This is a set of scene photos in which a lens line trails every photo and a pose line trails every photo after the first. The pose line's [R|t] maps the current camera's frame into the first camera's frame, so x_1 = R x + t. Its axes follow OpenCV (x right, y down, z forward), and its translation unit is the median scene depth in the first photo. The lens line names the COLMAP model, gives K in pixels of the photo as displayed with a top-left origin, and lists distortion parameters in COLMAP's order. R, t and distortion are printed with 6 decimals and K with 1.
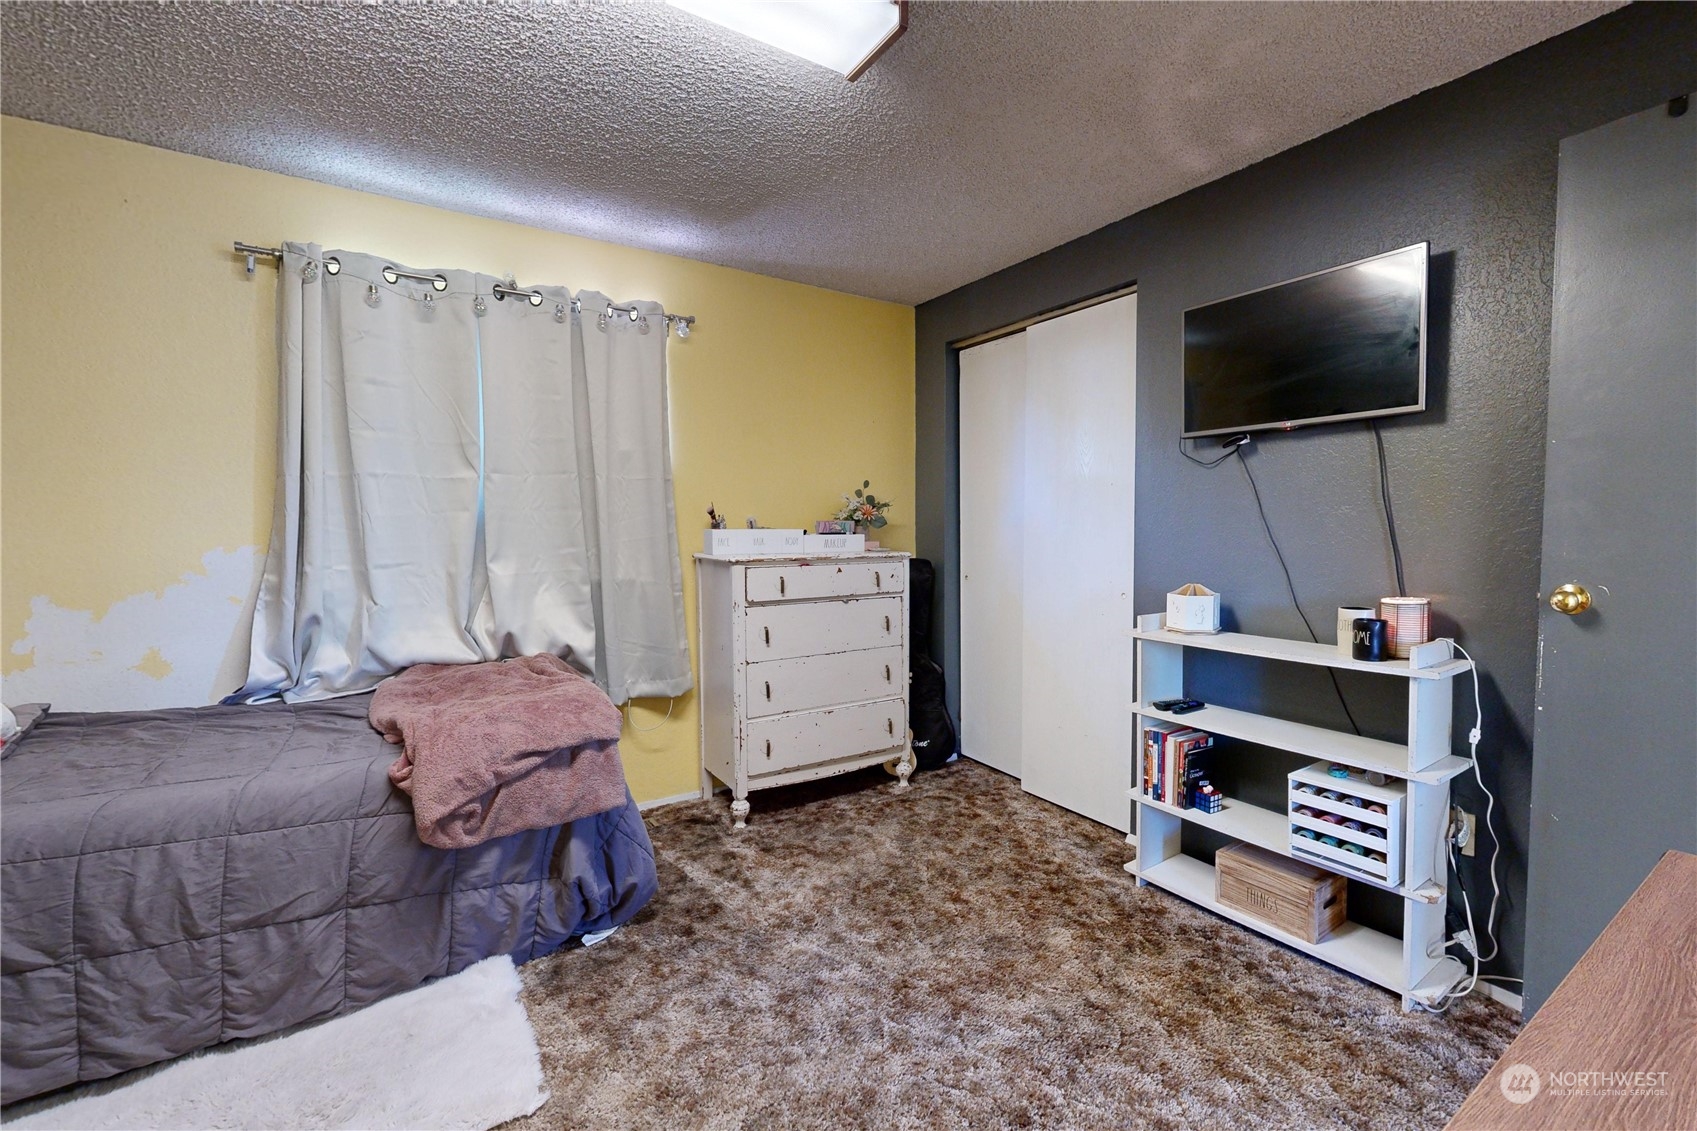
lens RADIAL K [[722.0, 0, 900.7], [0, 722.0, 566.4], [0, 0, 1]] dist [0.001983, -0.000003]
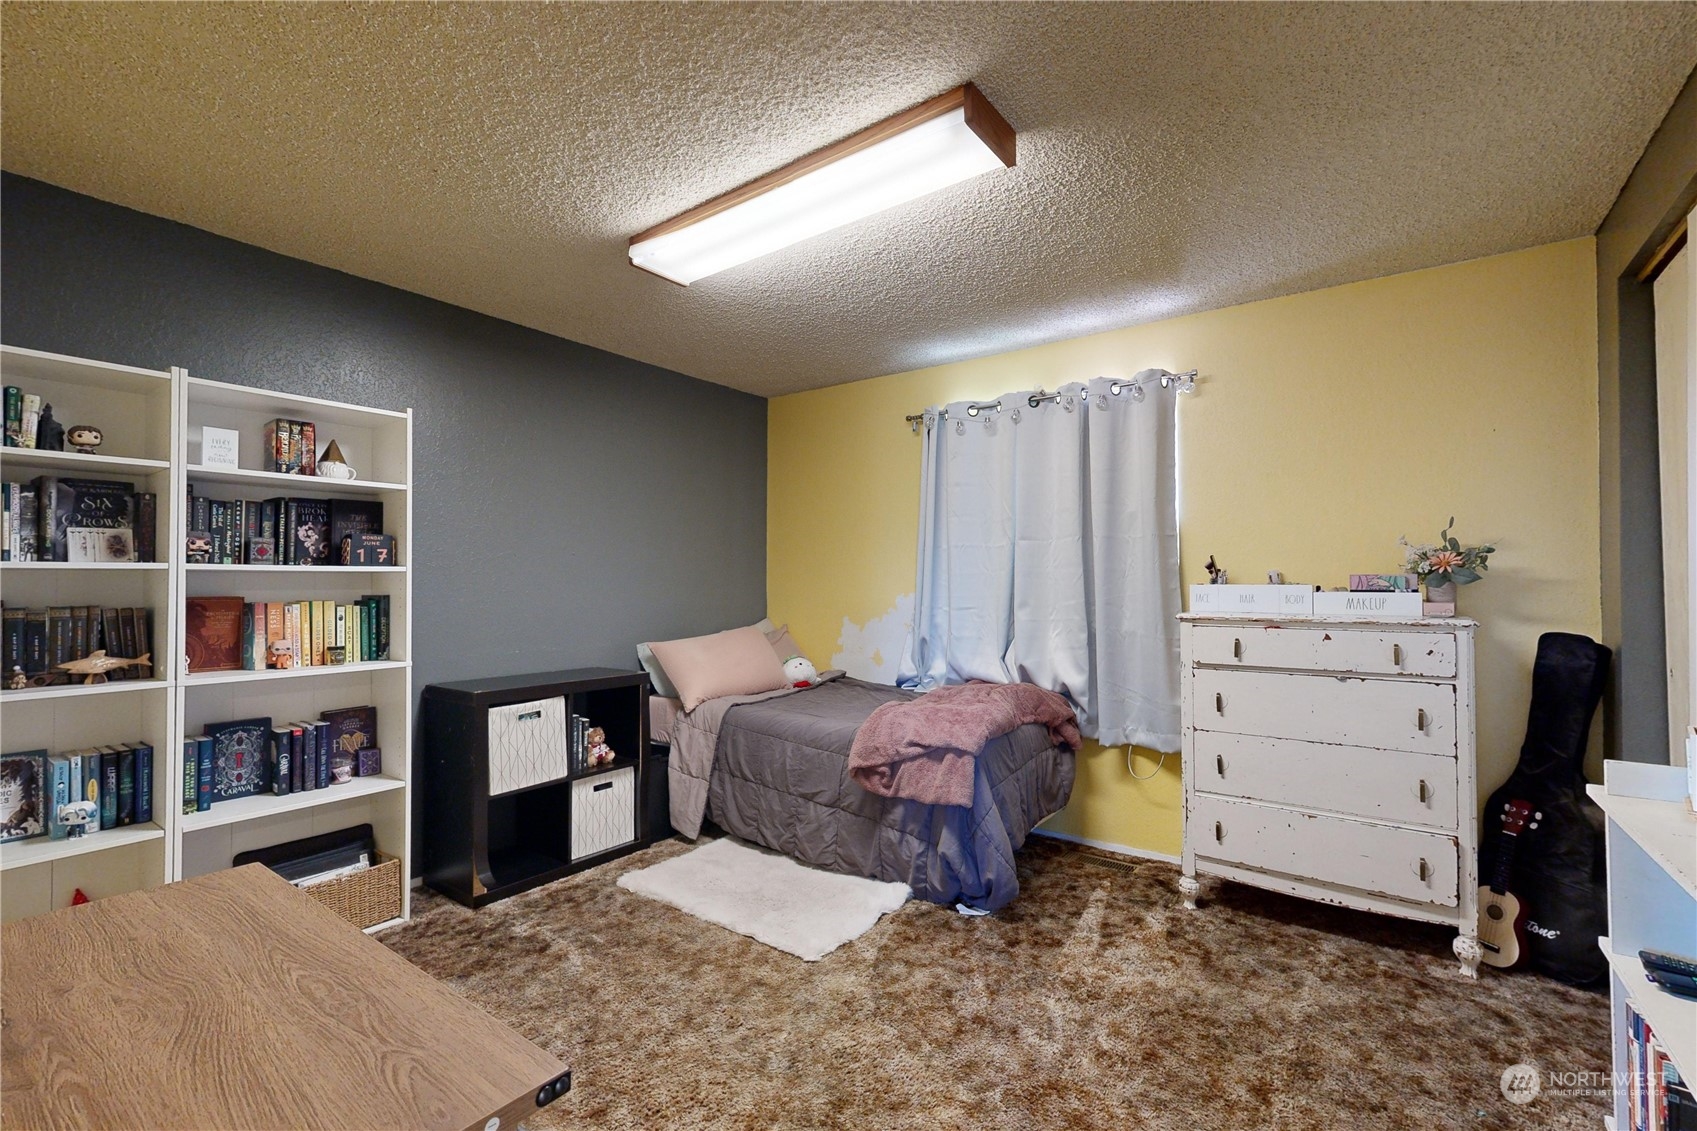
lens RADIAL K [[721.9, 0, 885.2], [0, 721.9, 570.9], [0, 0, 1]] dist [0.001940, -0.000029]
pose [[0.351090, -0.014637, -0.936227, 0.550916], [-0.052947, 0.997968, -0.035458, -0.015238], [0.934844, 0.062019, 0.349601, 0.311406]]
